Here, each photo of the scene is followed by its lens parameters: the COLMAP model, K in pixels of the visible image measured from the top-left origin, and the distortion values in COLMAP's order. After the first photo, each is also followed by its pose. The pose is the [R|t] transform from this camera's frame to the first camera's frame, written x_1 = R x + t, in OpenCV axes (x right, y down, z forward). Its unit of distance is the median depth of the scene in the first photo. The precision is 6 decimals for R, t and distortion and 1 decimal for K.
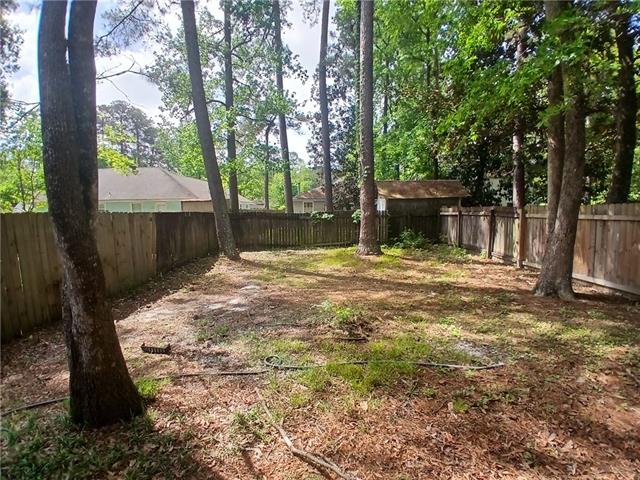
lens RADIAL K [[321.2, 0, 318.1], [0, 321.2, 238.4], [0, 0, 1]] dist [-0.016951, -0.003112]
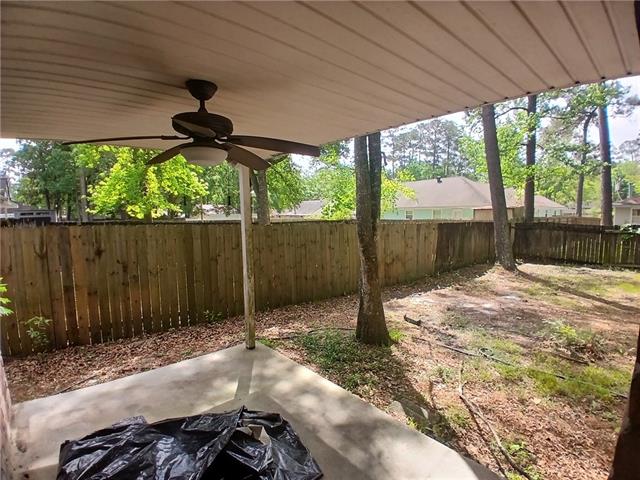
lens RADIAL K [[321.2, 0, 320.4], [0, 321.2, 239.0], [0, 0, 1]] dist [-0.016951, -0.003112]
pose [[0.629322, 0.068134, -0.774153, 0.231680], [-0.072137, 0.996970, 0.029103, -0.029724], [0.773790, 0.037530, 0.632330, -0.189850]]
